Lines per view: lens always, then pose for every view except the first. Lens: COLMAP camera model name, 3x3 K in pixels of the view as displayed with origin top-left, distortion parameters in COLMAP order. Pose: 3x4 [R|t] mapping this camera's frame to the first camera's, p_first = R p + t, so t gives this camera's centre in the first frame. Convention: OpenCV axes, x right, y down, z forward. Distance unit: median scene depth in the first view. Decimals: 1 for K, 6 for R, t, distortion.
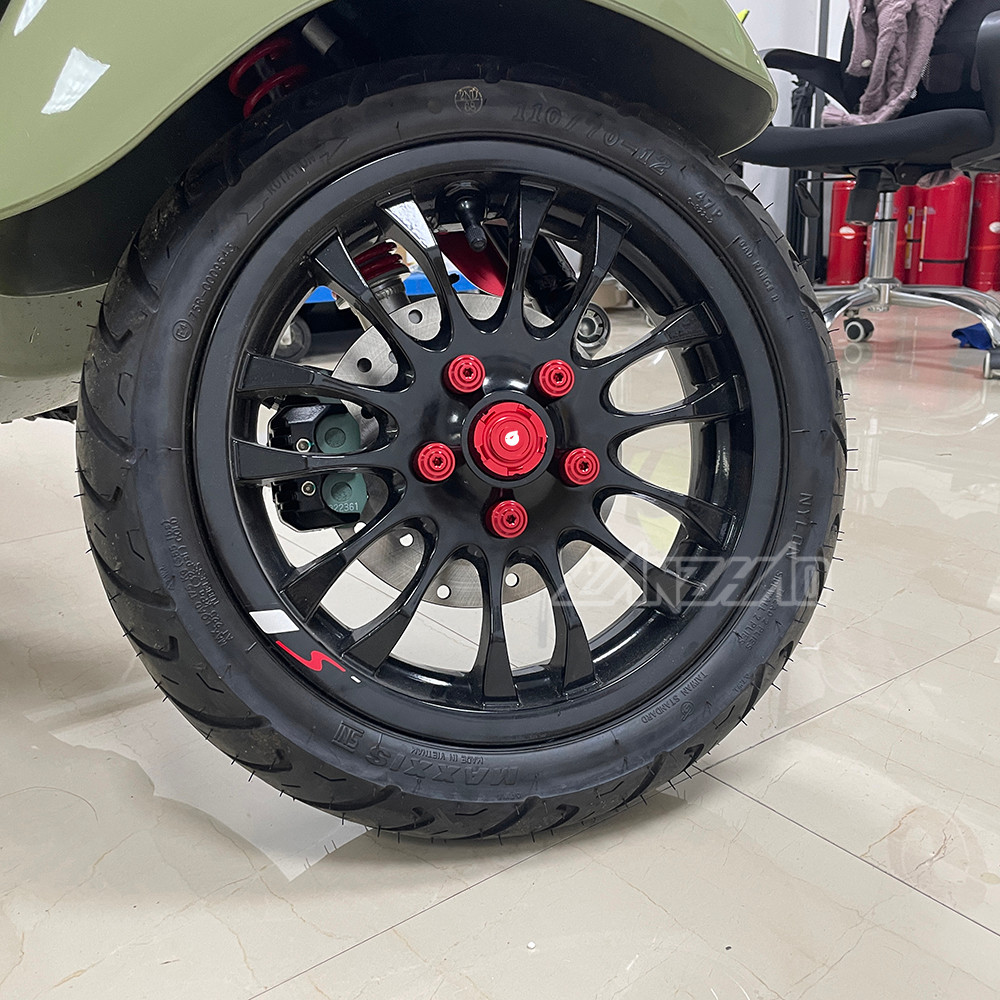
lens RADIAL K [[1009.4, 0, 474.9], [0, 1009.4, 499.8], [0, 0, 1]] dist [0.011534, -0.008588]
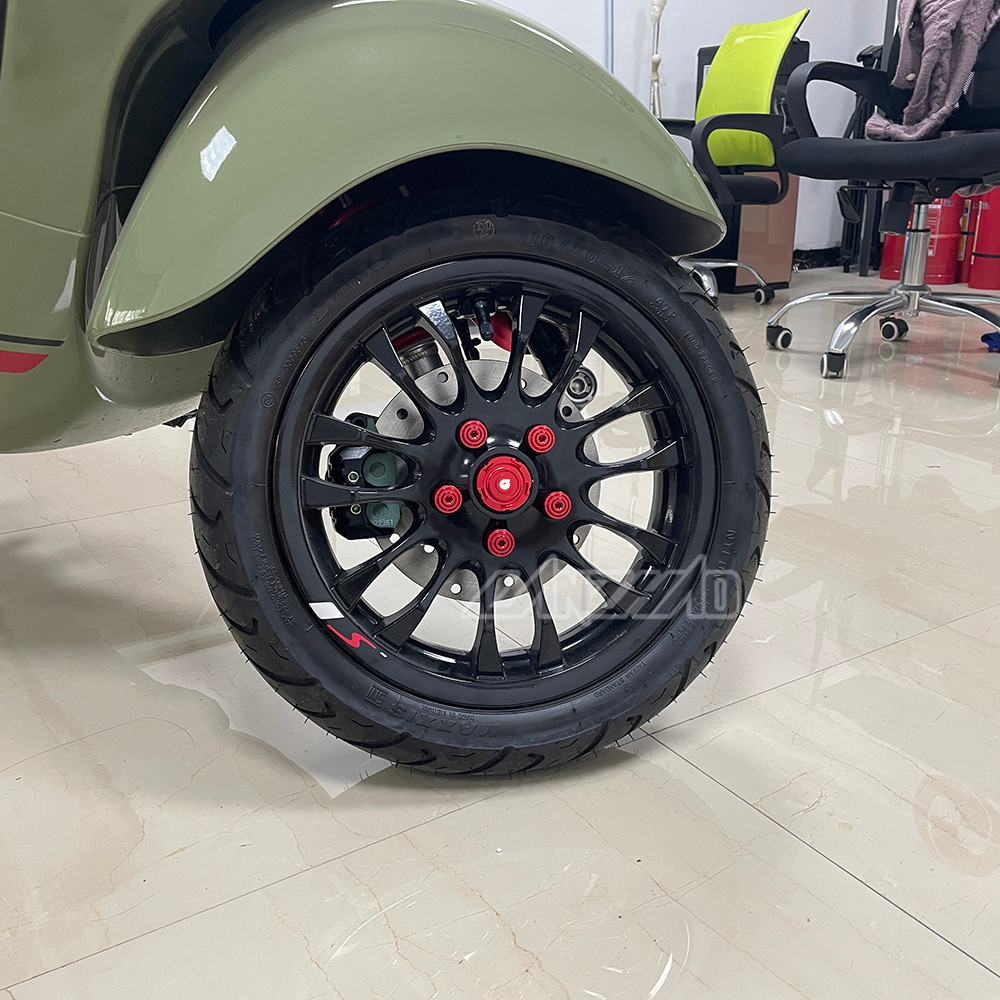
lens RADIAL K [[1009.4, 0, 474.9], [0, 1009.4, 499.8], [0, 0, 1]] dist [0.011534, -0.008588]
pose [[0.997175, 0.043807, -0.061011, 0.076607], [-0.040952, 0.998042, 0.047284, -0.097626], [0.062963, -0.044652, 0.997017, -0.336879]]
